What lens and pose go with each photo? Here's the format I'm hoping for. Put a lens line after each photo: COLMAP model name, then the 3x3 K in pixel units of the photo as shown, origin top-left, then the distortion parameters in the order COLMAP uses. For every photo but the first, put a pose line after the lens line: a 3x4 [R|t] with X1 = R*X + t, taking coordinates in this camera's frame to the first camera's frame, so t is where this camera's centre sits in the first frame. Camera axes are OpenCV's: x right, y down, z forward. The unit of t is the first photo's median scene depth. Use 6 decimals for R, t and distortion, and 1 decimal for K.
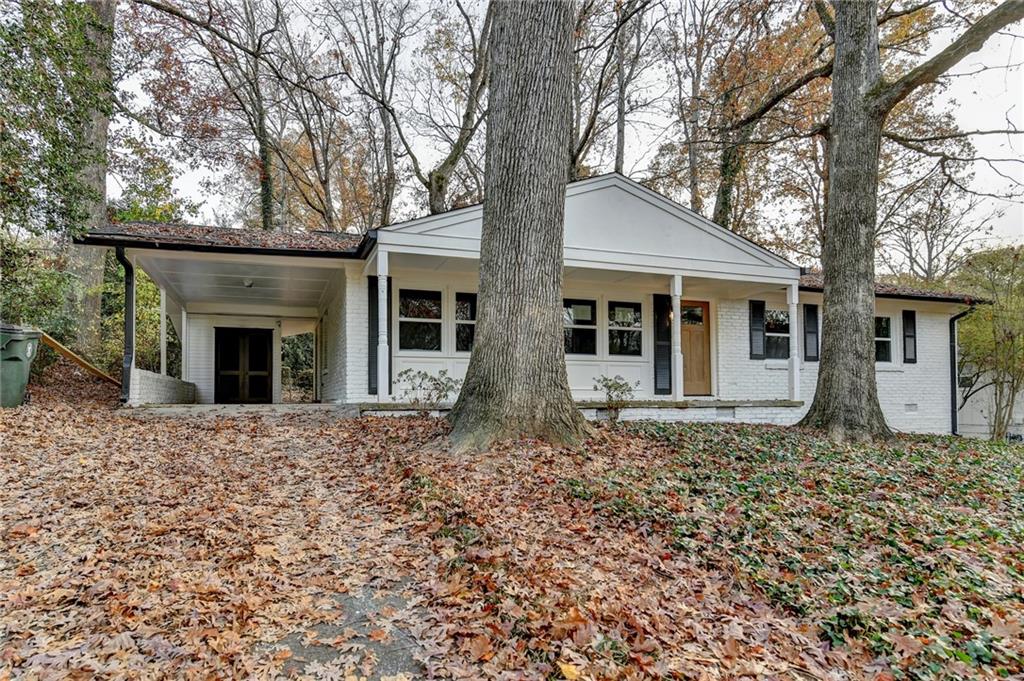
lens RADIAL K [[611.5, 0, 493.7], [0, 611.5, 383.2], [0, 0, 1]] dist [0.001537, 0.002234]
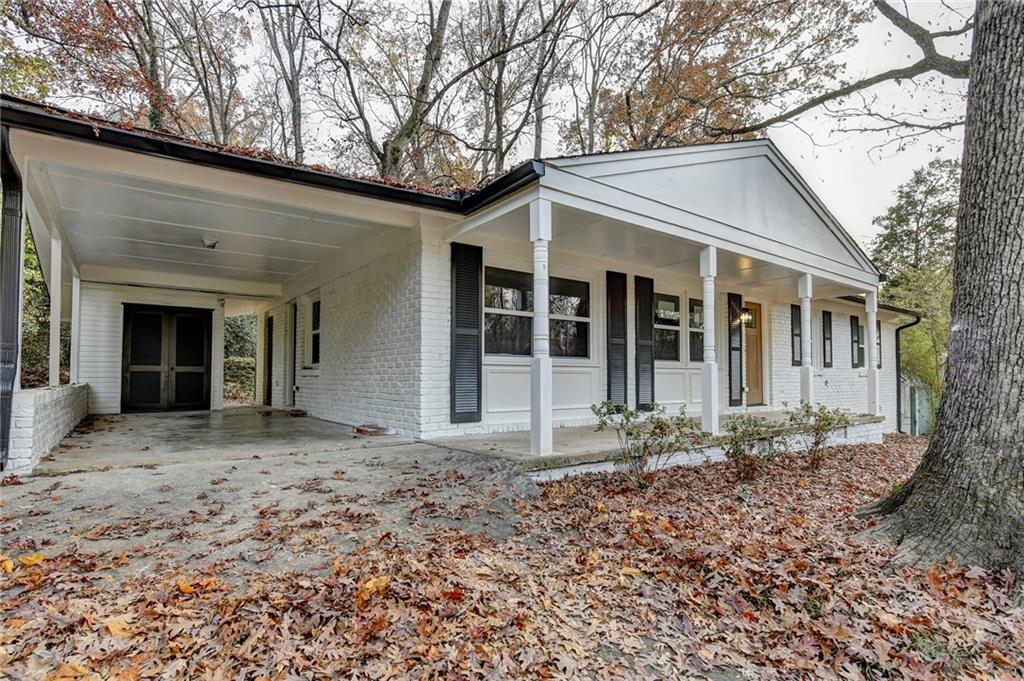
lens RADIAL K [[520.8, 0, 512.7], [0, 520.8, 348.8], [0, 0, 1]] dist [-0.002147, 0.001063]
pose [[0.953898, 0.023862, 0.299180, -0.207526], [-0.017504, 0.999561, -0.023914, -0.032696], [-0.299619, 0.017574, 0.953897, 0.300790]]
